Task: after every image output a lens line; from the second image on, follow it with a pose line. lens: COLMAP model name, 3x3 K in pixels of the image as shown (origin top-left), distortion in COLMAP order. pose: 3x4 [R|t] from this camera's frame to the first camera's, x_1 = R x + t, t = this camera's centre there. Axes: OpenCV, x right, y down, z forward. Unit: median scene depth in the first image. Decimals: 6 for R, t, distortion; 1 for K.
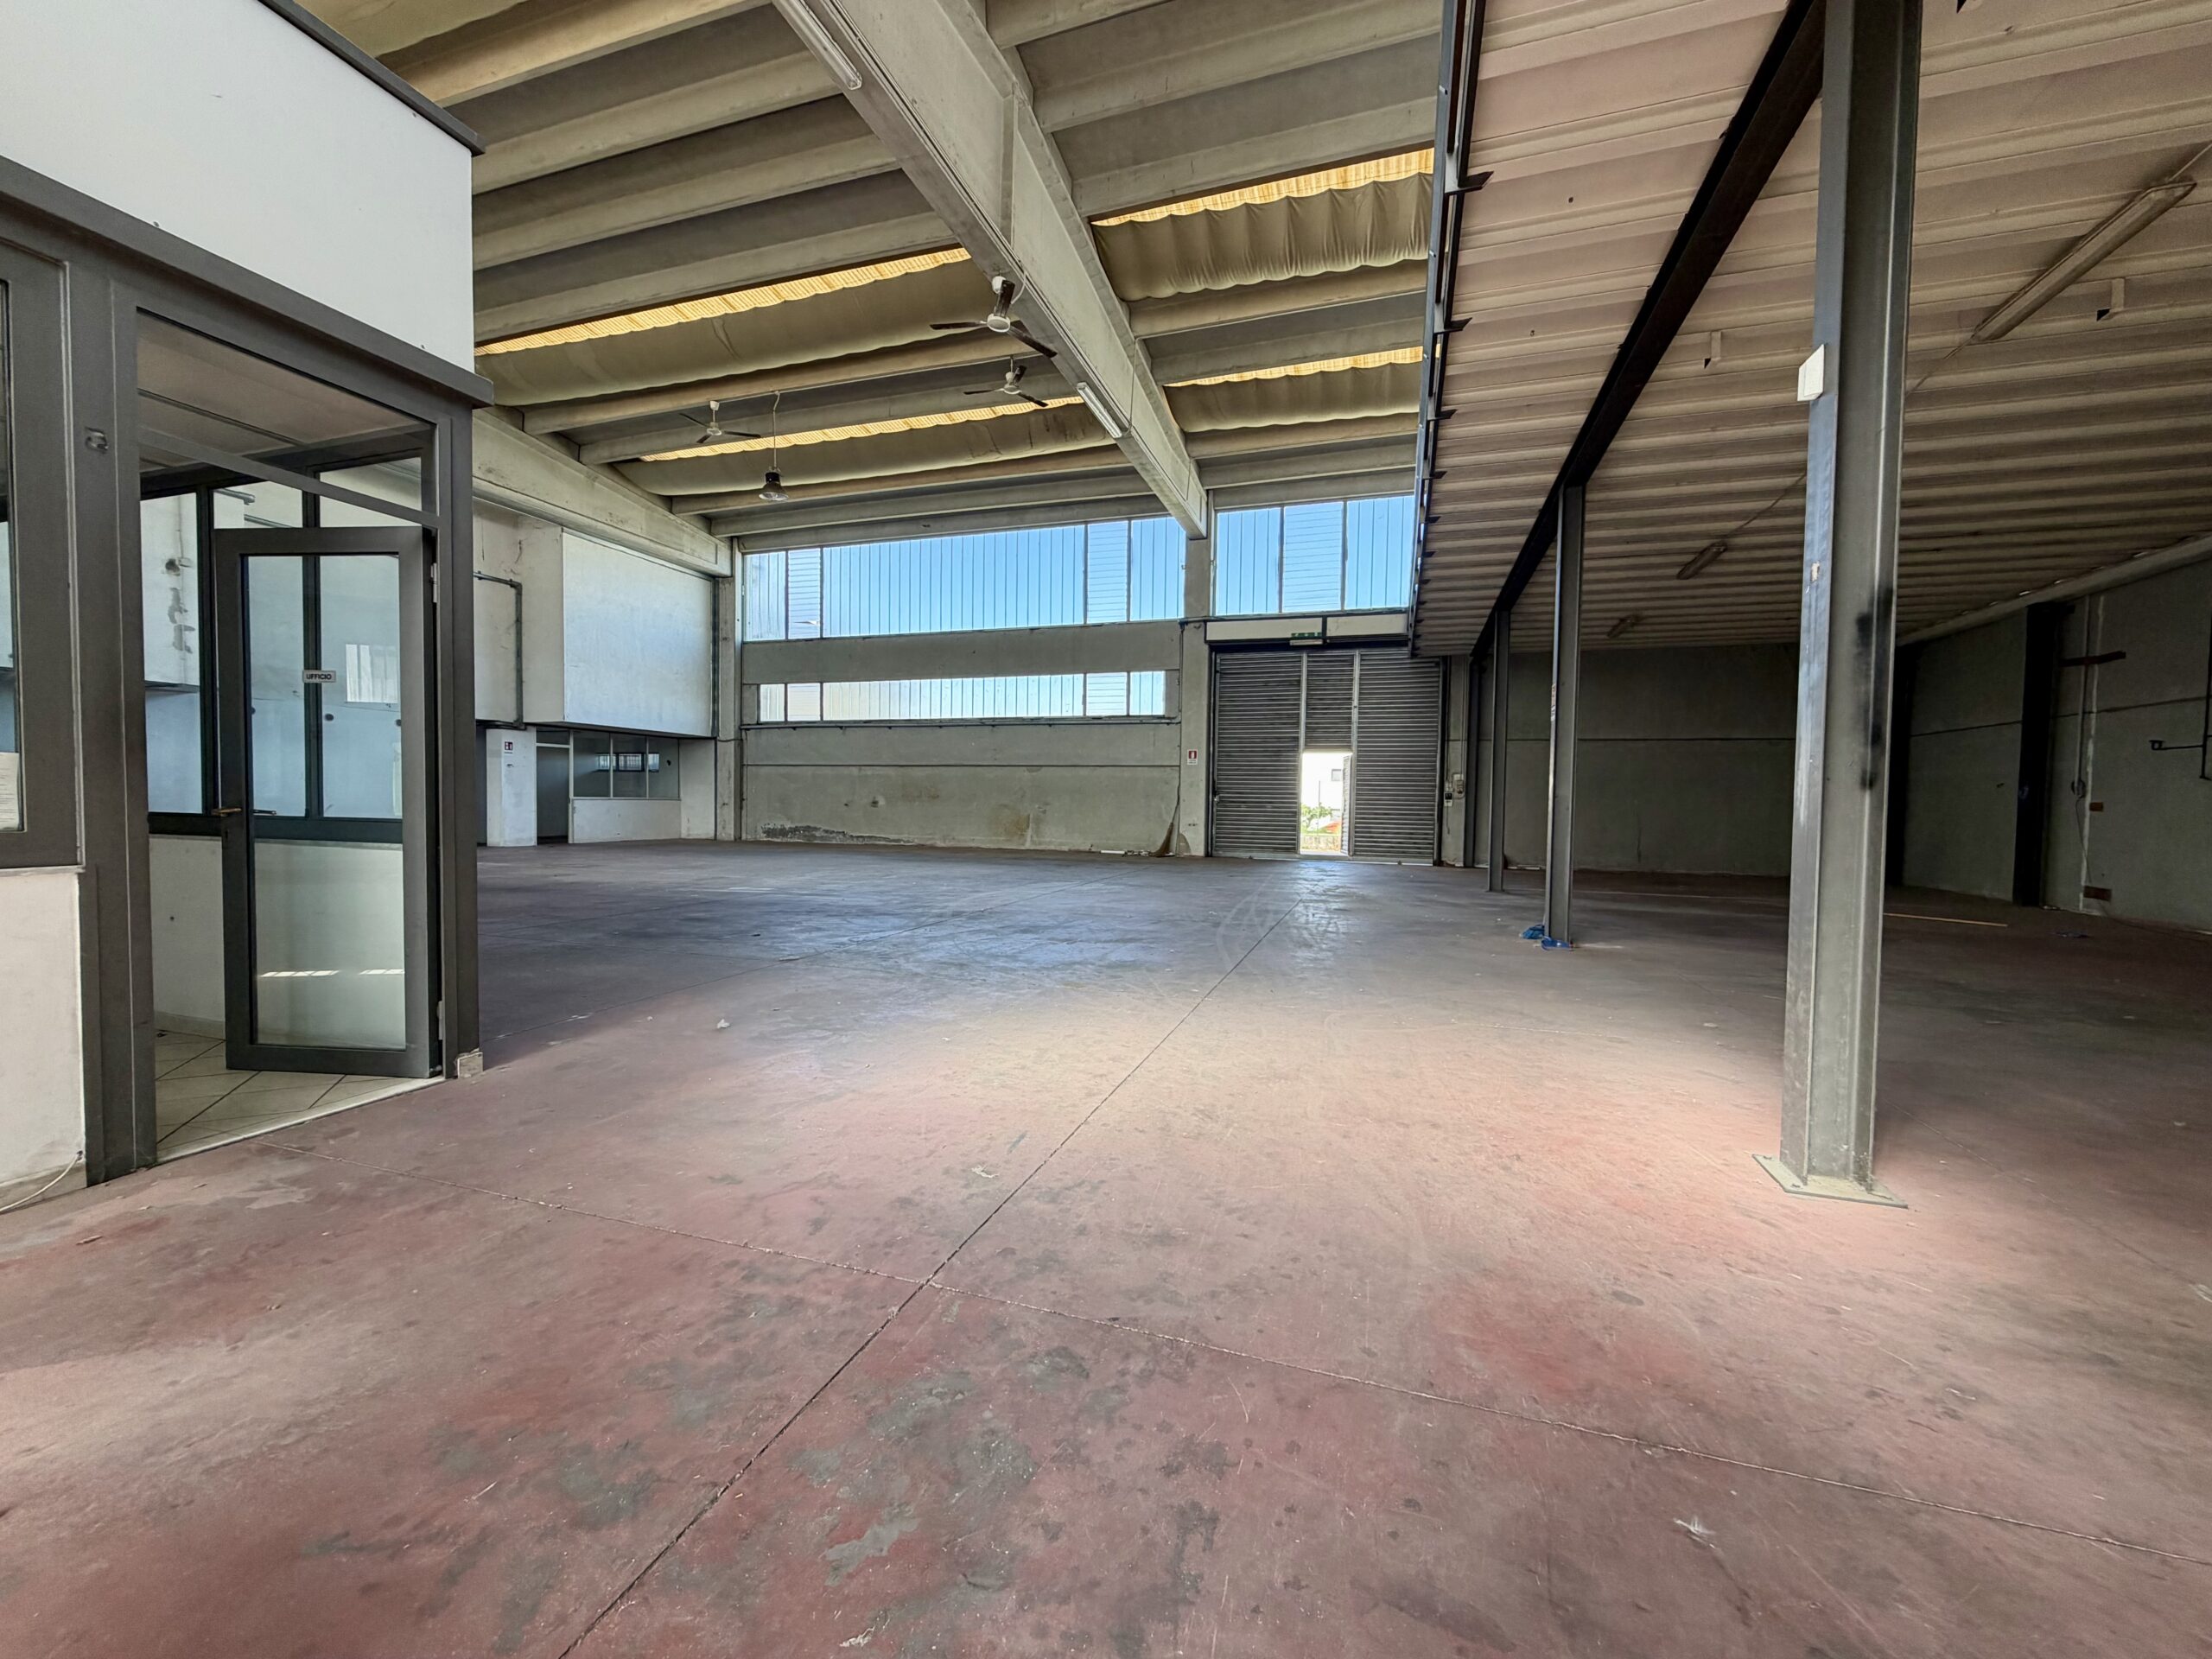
lens RADIAL K [[879.6, 0, 1095.1], [0, 879.6, 831.0], [0, 0, 1]] dist [0.000285, 0.000477]
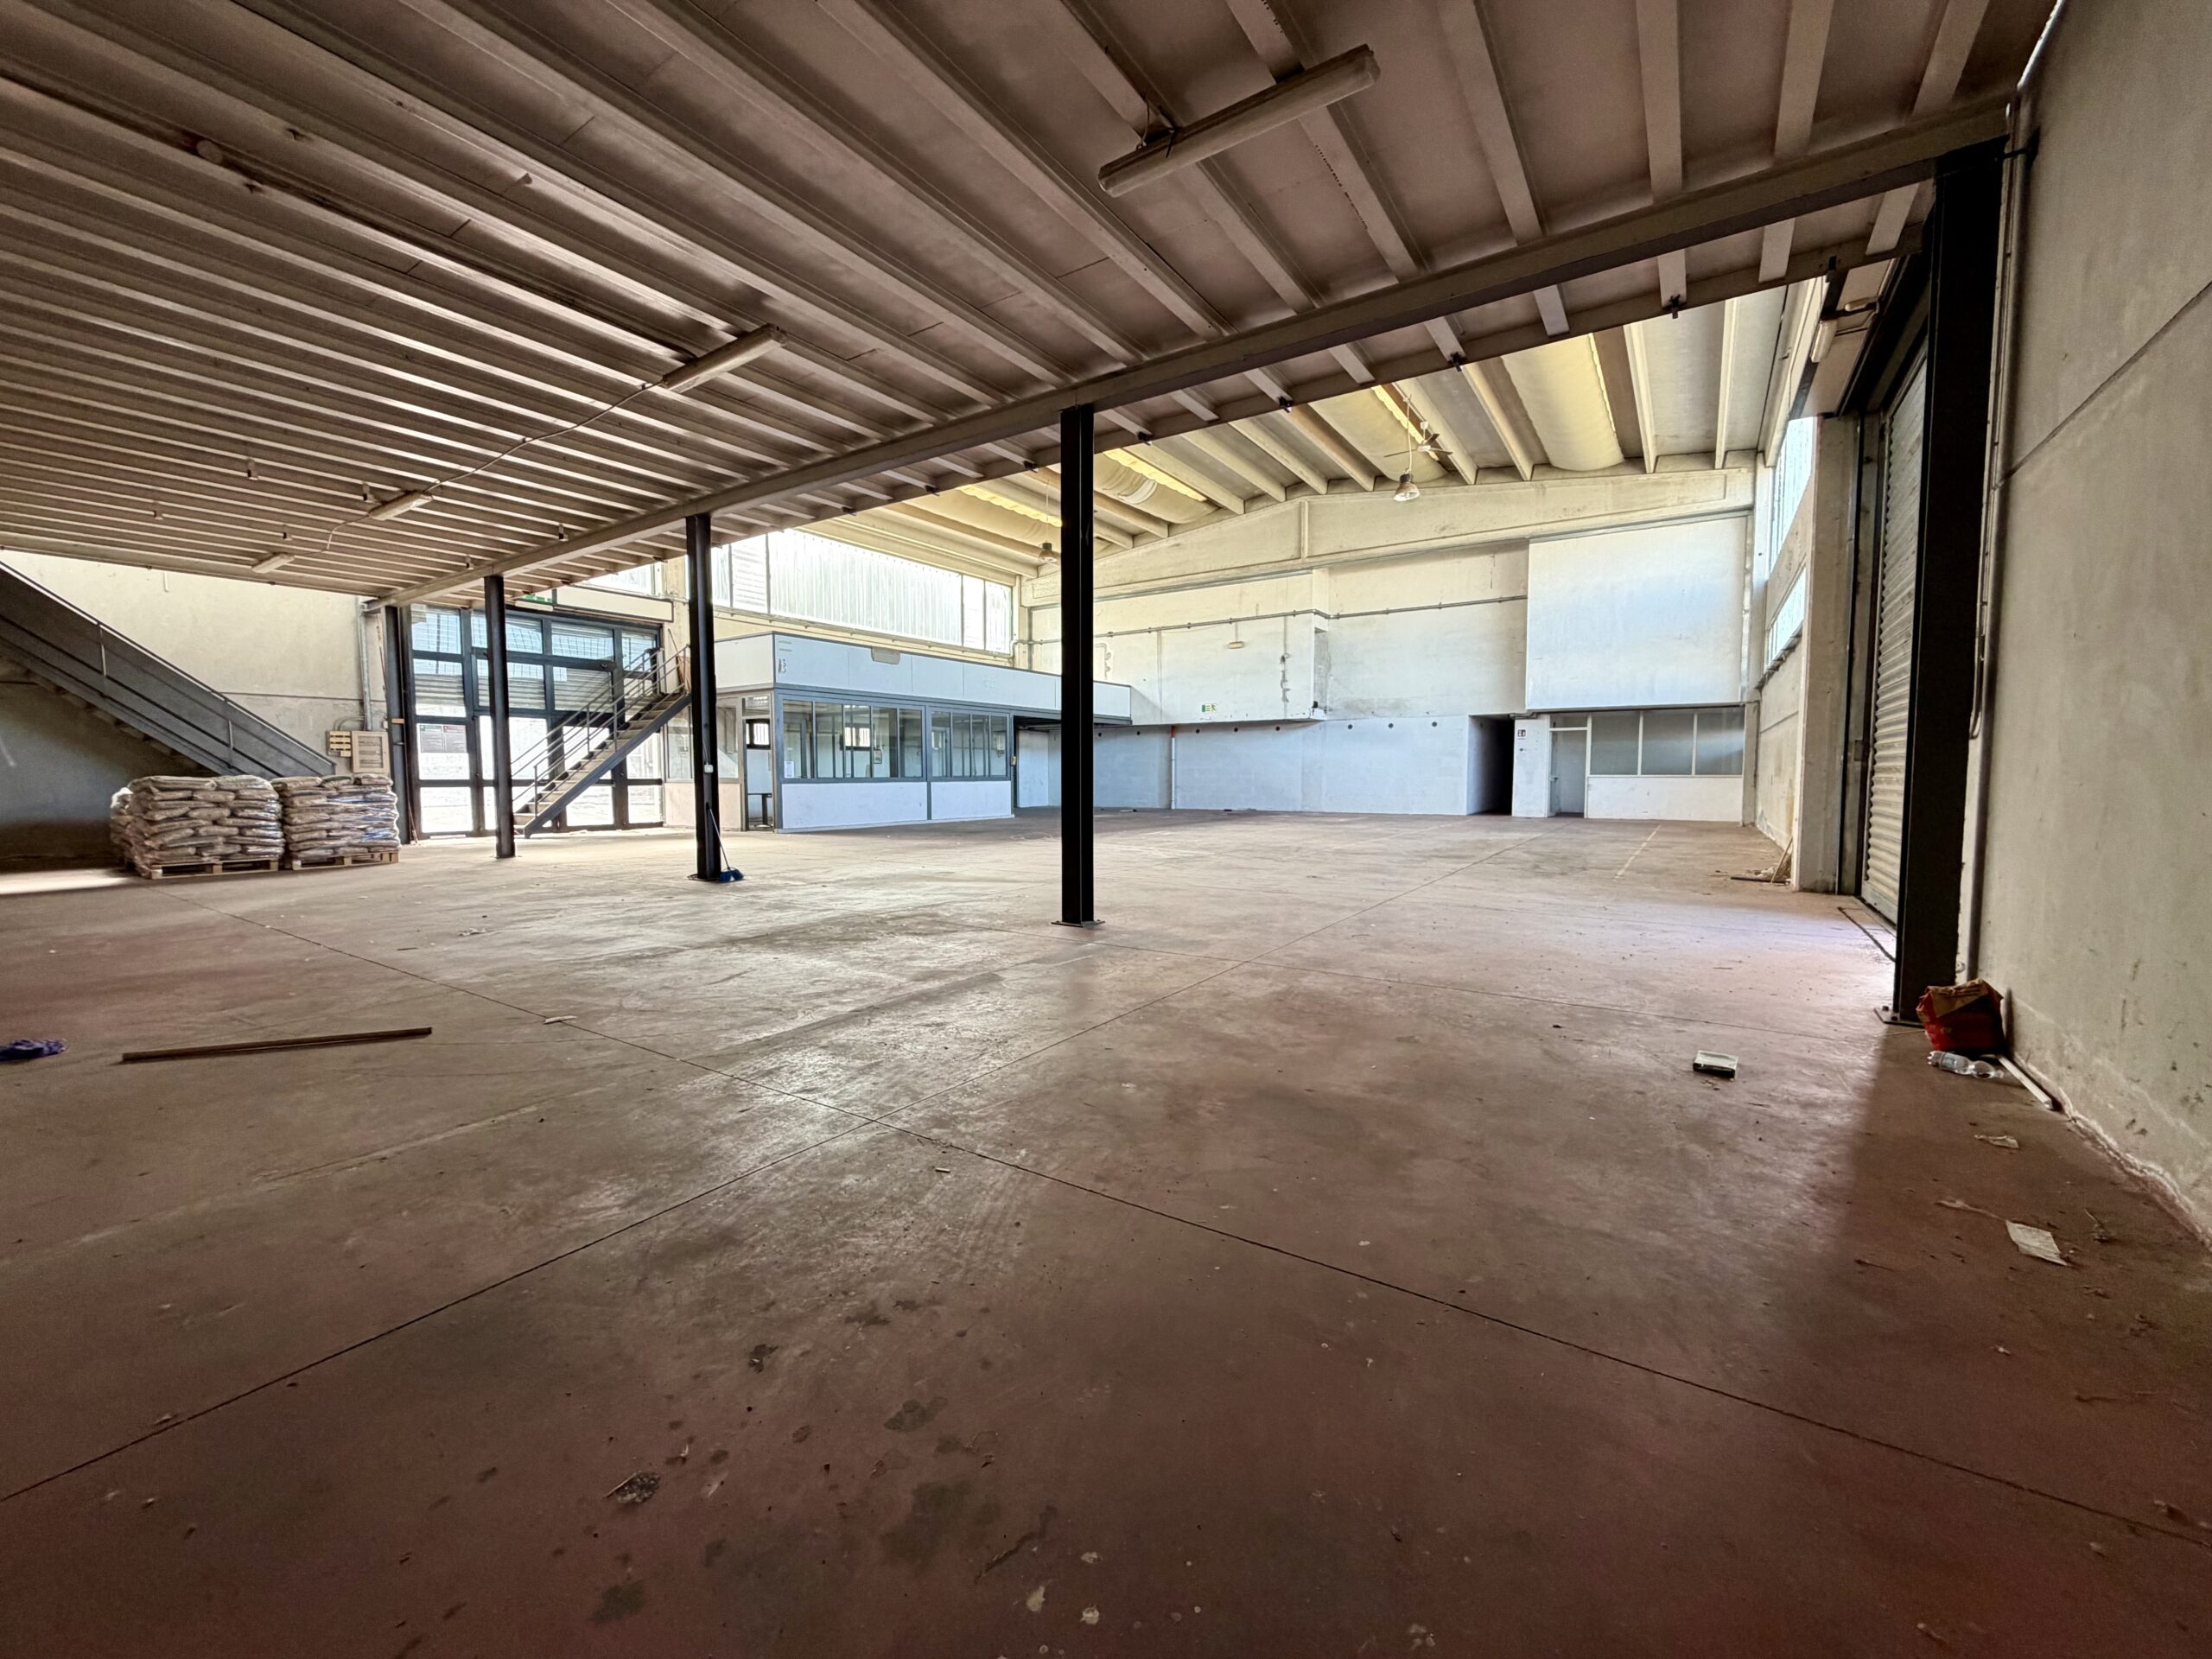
lens RADIAL K [[879.6, 0, 1095.1], [0, 879.6, 831.0], [0, 0, 1]] dist [0.000285, 0.000477]
pose [[-0.273043, 0.049763, -0.960714, 0.617833], [-0.036731, 0.997394, 0.062102, -0.016264], [0.961300, 0.052244, -0.270504, 0.725658]]
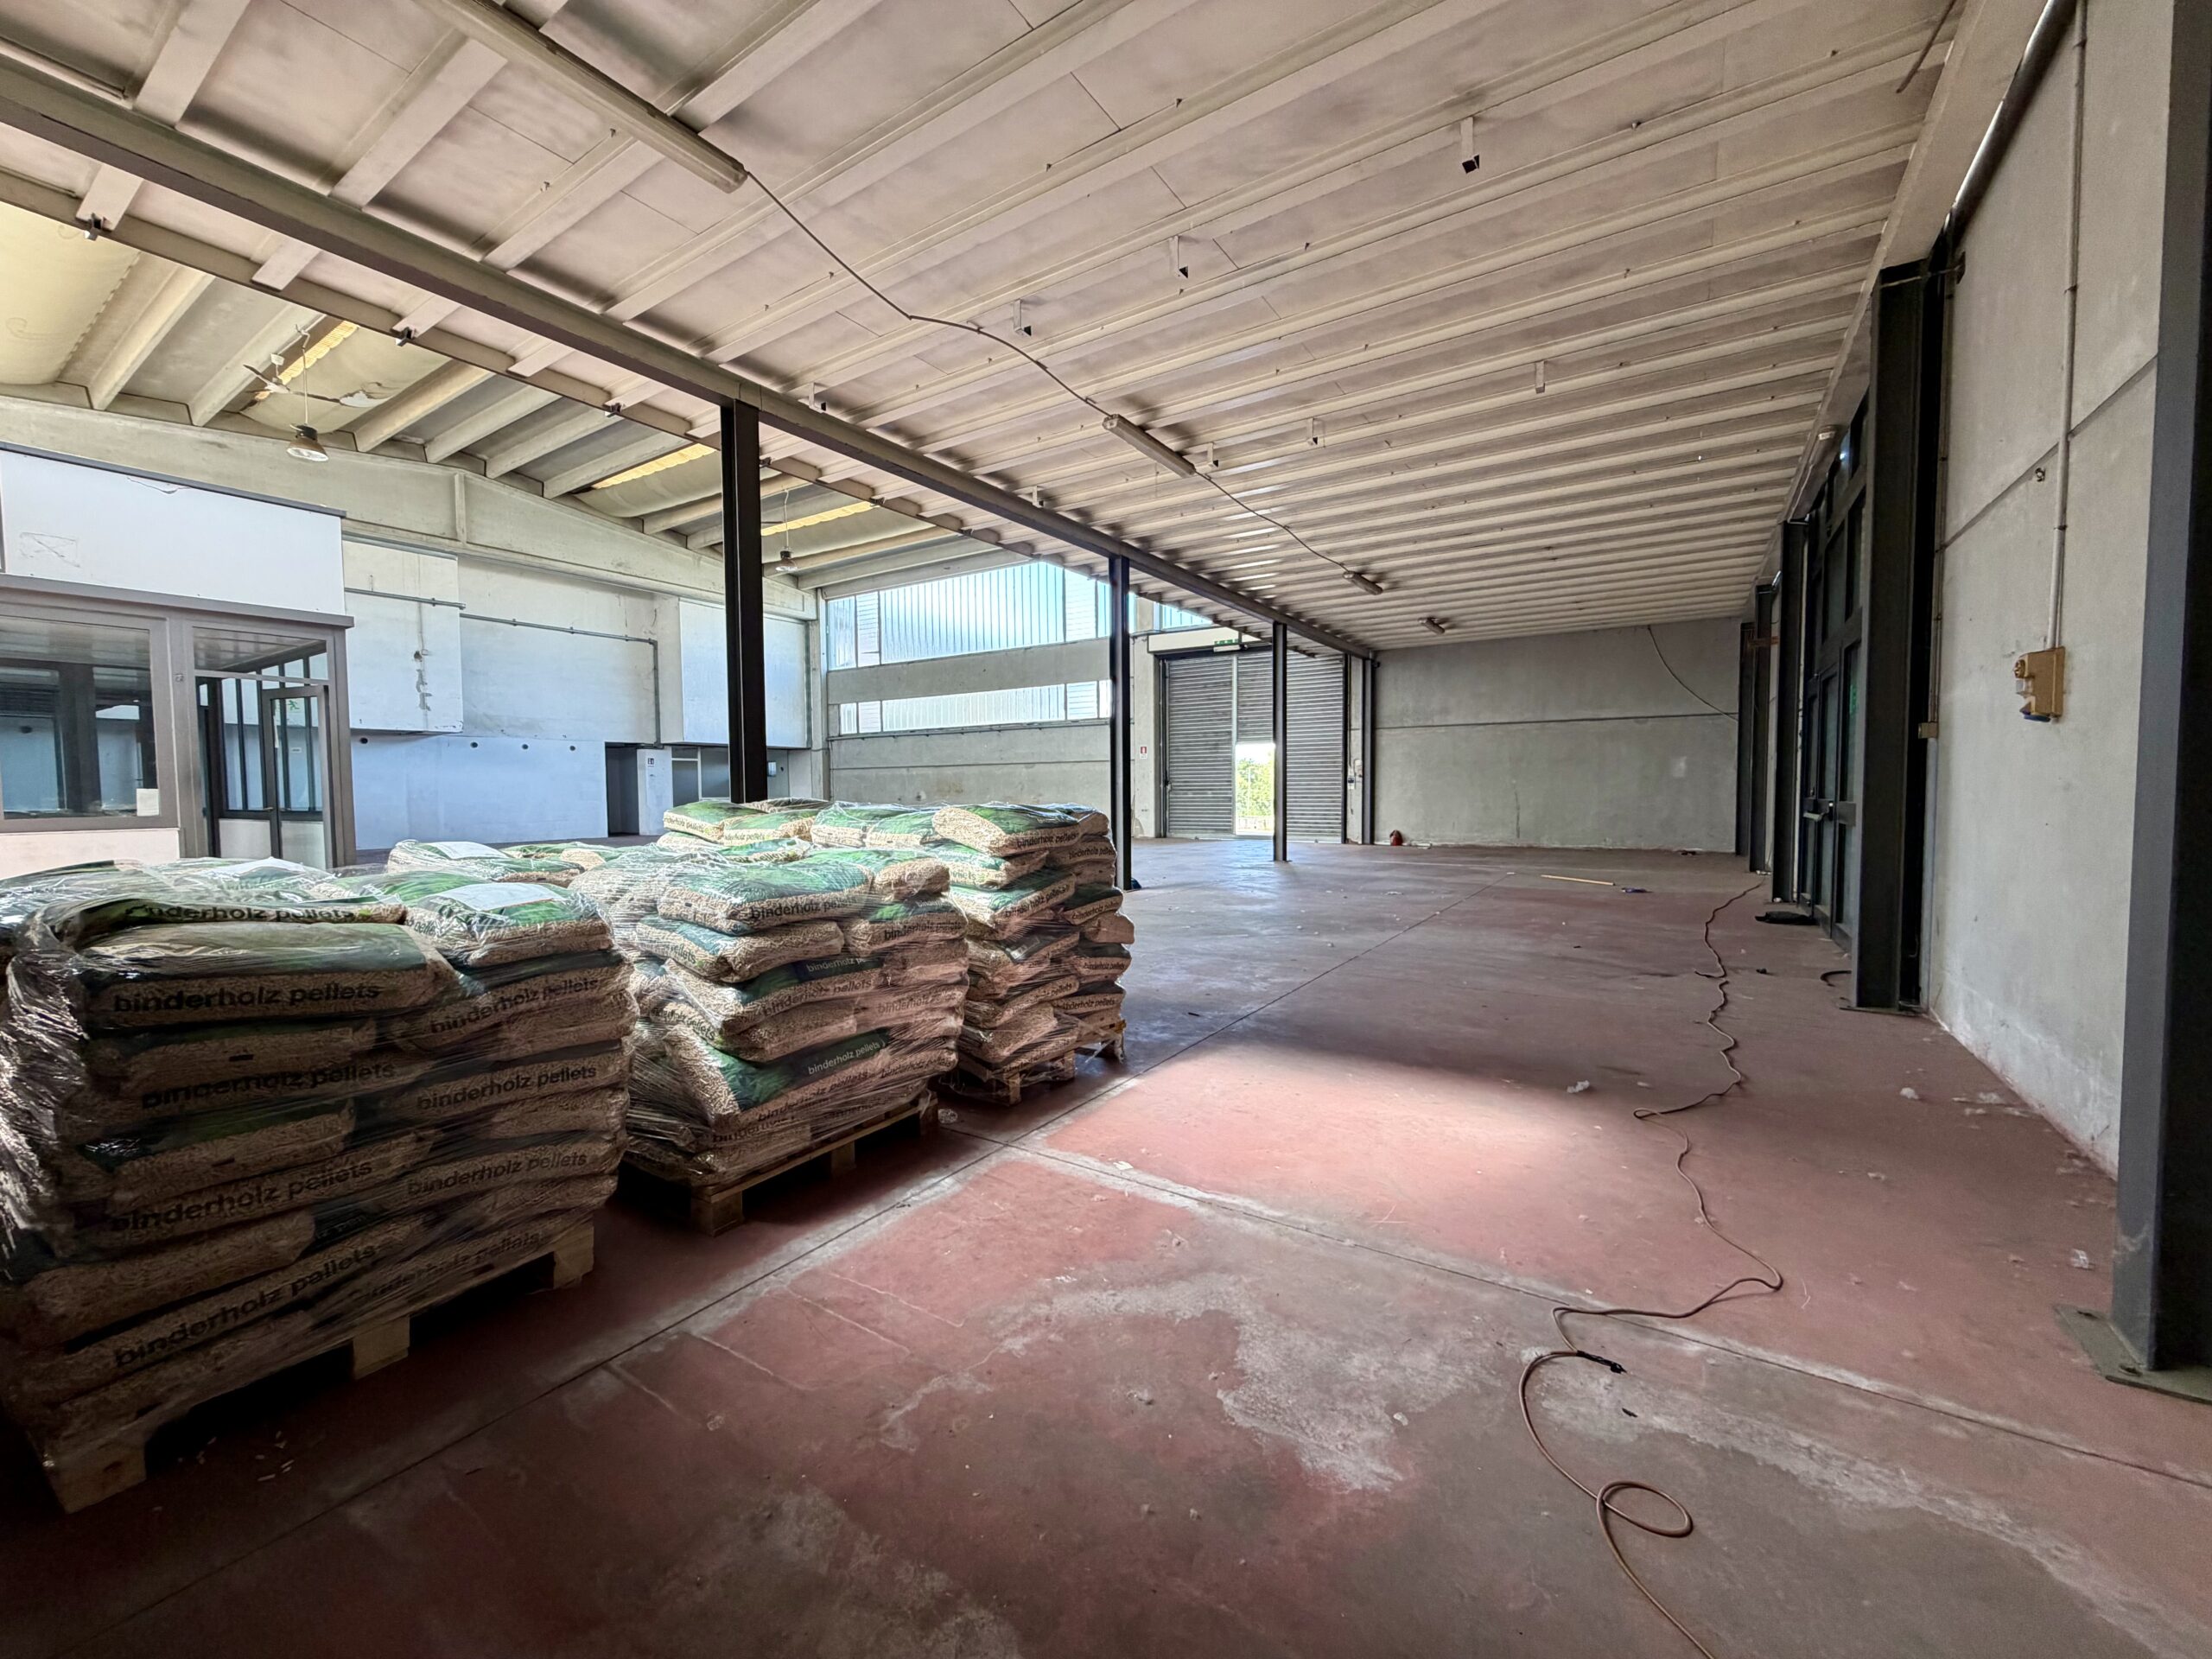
lens RADIAL K [[879.6, 0, 1095.1], [0, 879.6, 831.0], [0, 0, 1]] dist [0.000285, 0.000477]
pose [[0.966158, -0.011488, -0.257696, 0.328435], [0.014164, 0.999863, 0.008530, 0.008840], [0.257563, -0.011892, 0.966188, -0.130813]]
